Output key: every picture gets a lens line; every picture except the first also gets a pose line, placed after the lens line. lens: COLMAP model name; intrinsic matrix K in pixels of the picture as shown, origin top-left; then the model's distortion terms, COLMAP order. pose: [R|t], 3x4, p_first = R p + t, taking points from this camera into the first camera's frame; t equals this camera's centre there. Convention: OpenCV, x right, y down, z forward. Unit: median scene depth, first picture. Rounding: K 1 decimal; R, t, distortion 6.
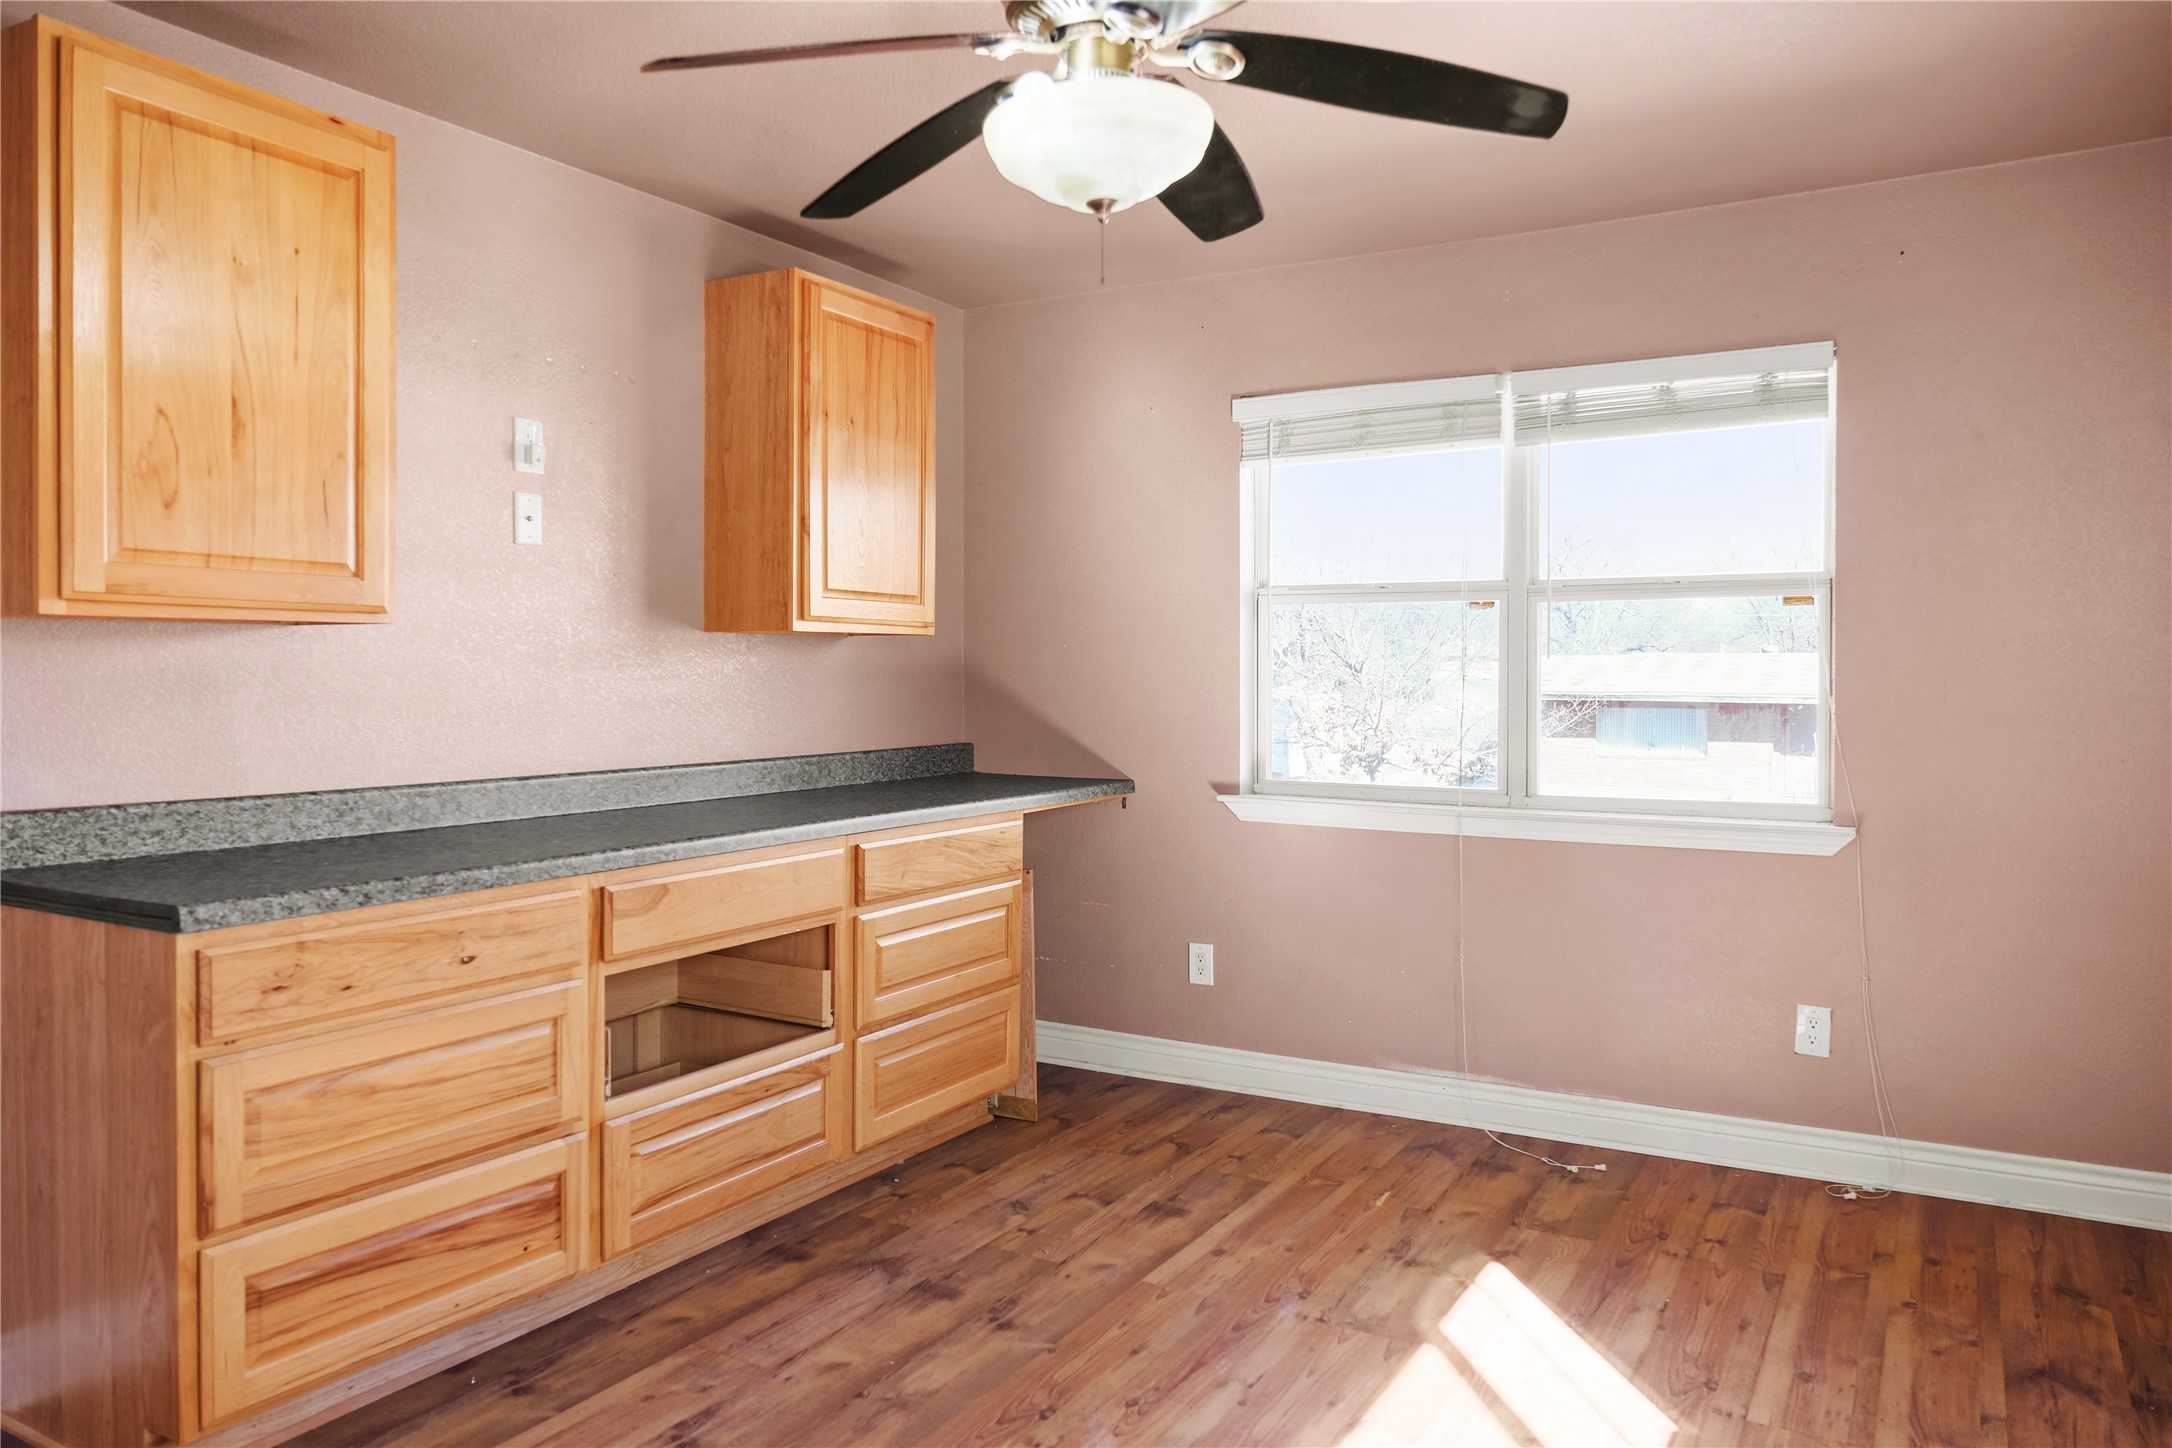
lens RADIAL K [[1540.3, 0, 1082.8], [0, 1540.3, 718.3], [0, 0, 1]] dist [-0.008199, 0.002639]
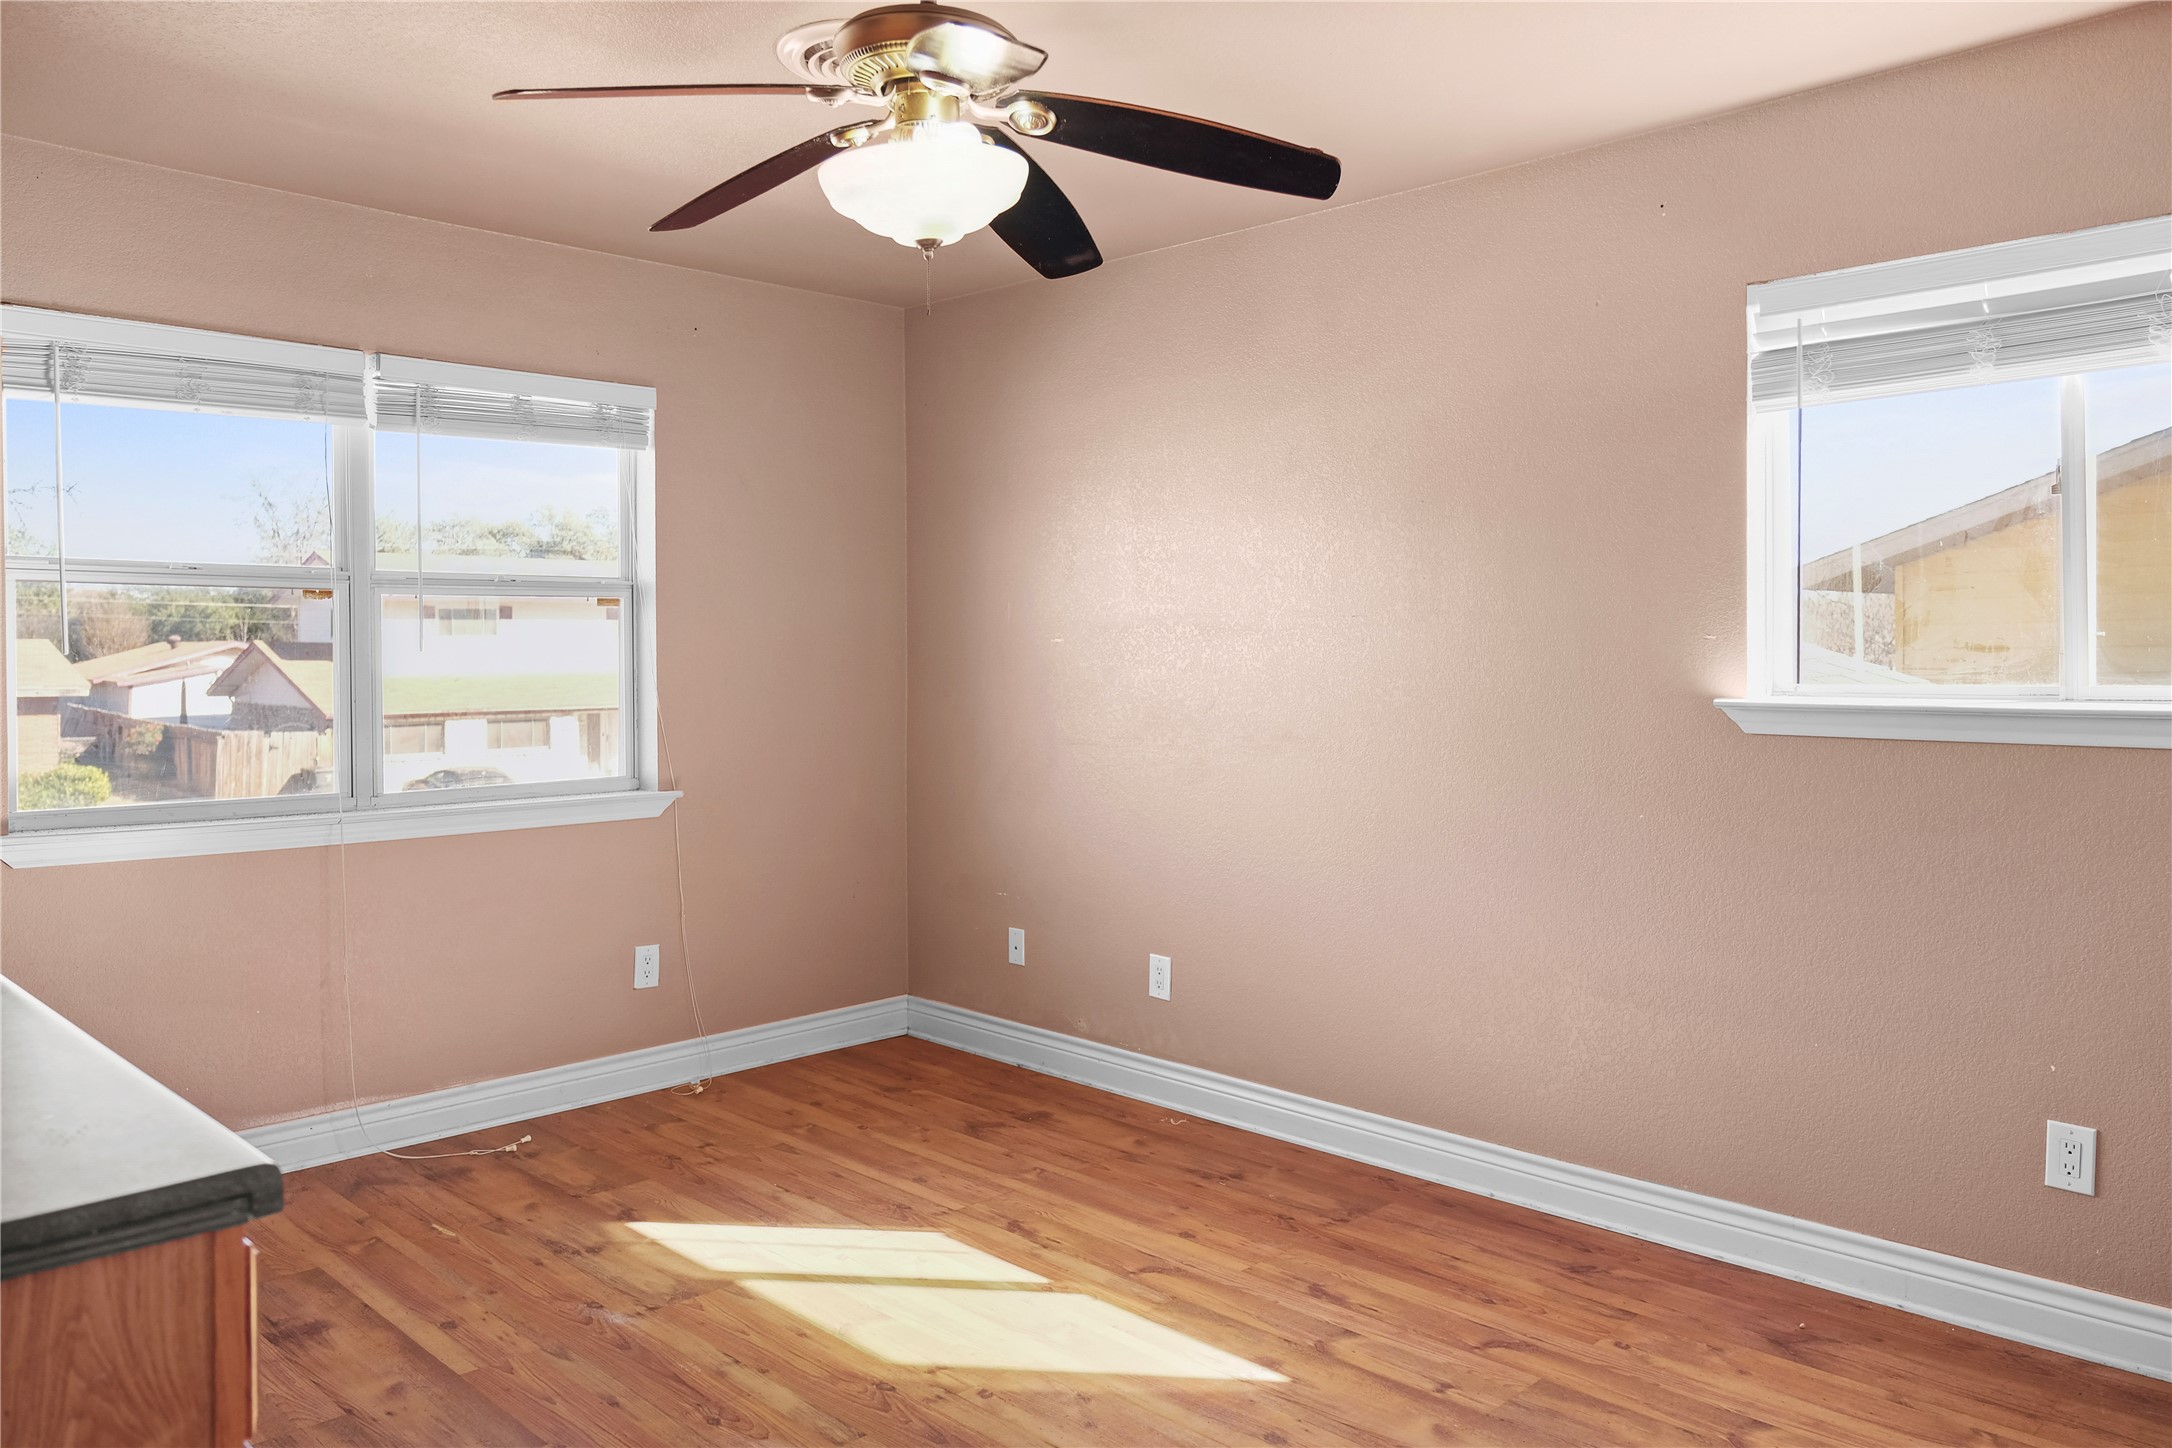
lens RADIAL K [[1540.3, 0, 1150.2], [0, 1540.3, 699.3], [0, 0, 1]] dist [-0.008199, 0.002639]
pose [[0.240790, -0.034306, 0.969971, -0.630069], [0.036431, 0.998990, 0.026289, -0.020914], [-0.969893, 0.029007, 0.241796, 0.364917]]
